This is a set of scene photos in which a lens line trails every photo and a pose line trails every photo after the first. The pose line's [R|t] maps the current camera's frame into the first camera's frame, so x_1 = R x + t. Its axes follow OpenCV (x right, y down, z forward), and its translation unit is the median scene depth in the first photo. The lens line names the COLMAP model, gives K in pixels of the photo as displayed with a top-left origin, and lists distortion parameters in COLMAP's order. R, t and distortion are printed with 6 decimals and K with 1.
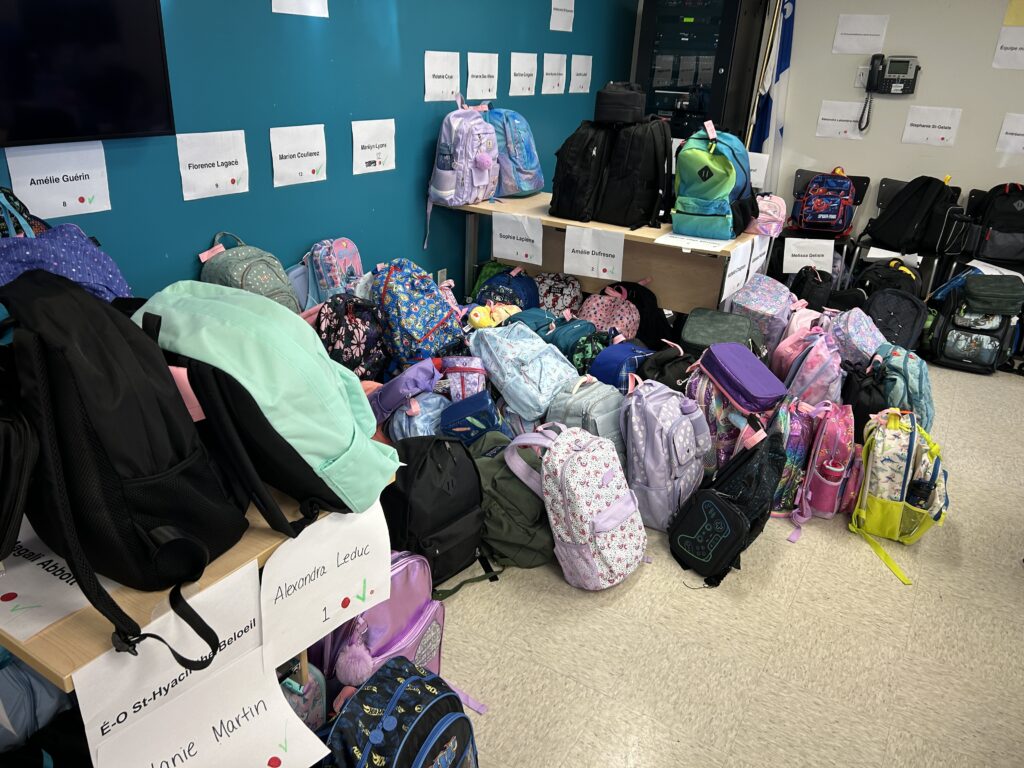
lens RADIAL K [[779.4, 0, 512.0], [0, 779.4, 384.0], [0, 0, 1]] dist [0.026568, -0.001929]
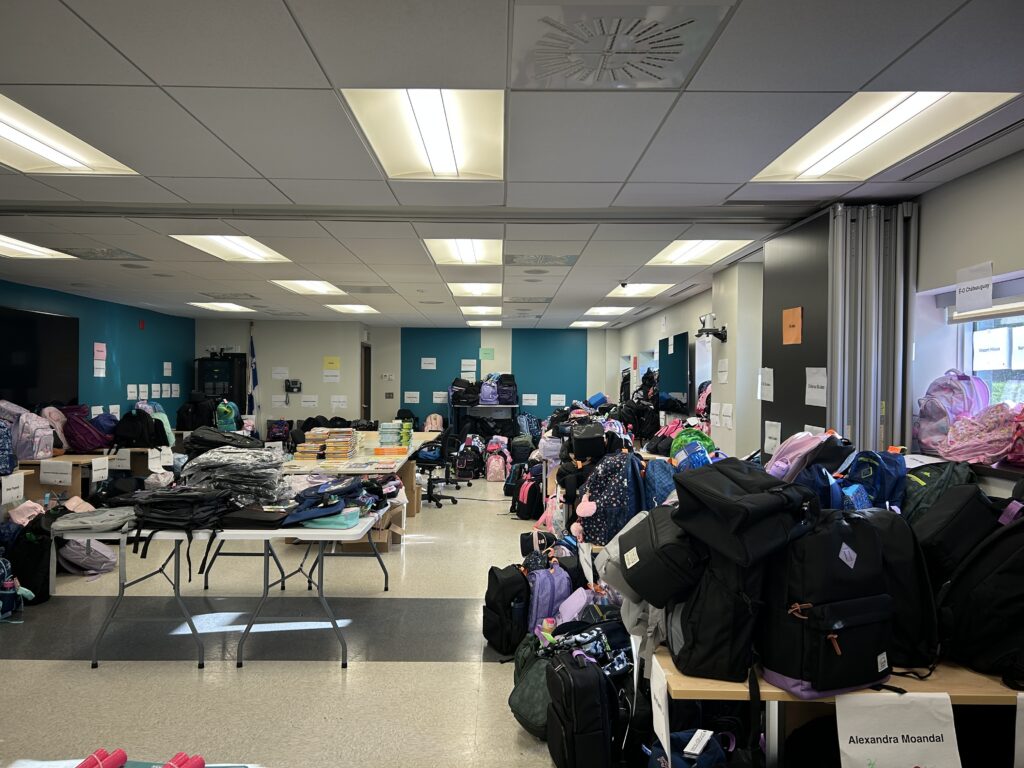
lens RADIAL K [[779.4, 0, 512.0], [0, 779.4, 384.0], [0, 0, 1]] dist [0.026568, -0.001929]
pose [[0.851905, -0.044904, 0.521767, -0.326763], [0.241160, 0.918030, -0.314743, 0.695317], [-0.464865, 0.393961, 0.792903, -1.644160]]
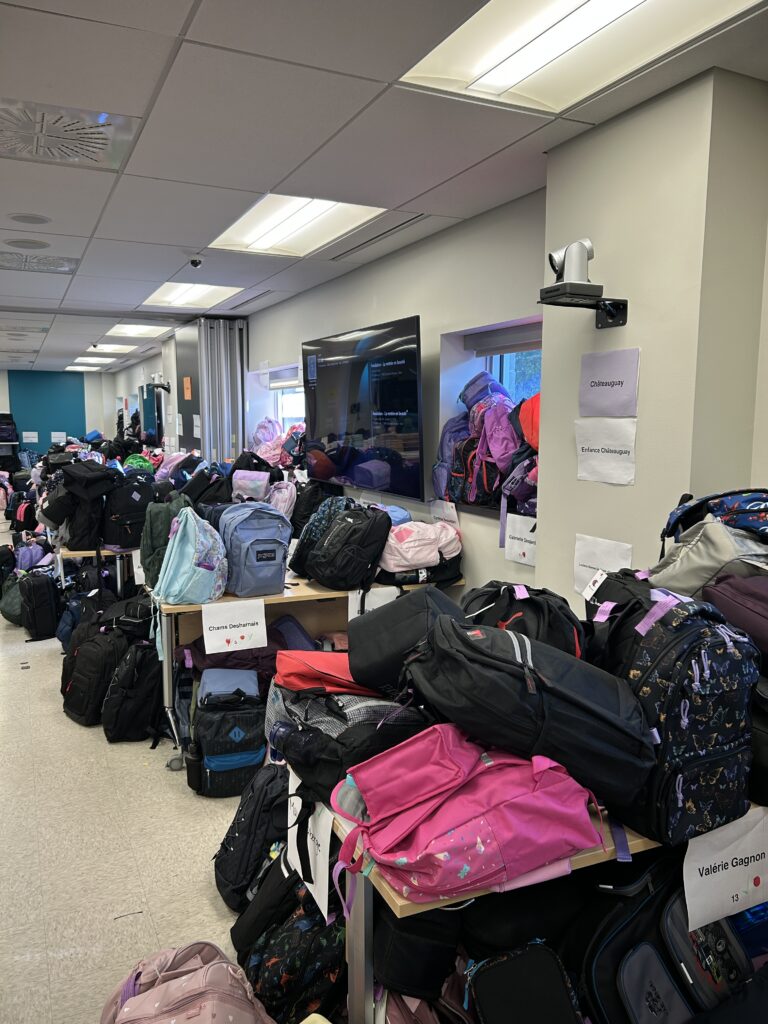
lens RADIAL K [[779.4, 0, 384.0], [0, 779.4, 512.0], [0, 0, 1]] dist [0.026568, -0.001929]
pose [[0.556438, -0.145903, 0.817979, -0.621444], [0.355305, 0.931695, -0.075513, 0.898170], [-0.751089, 0.332650, 0.570271, -2.175359]]
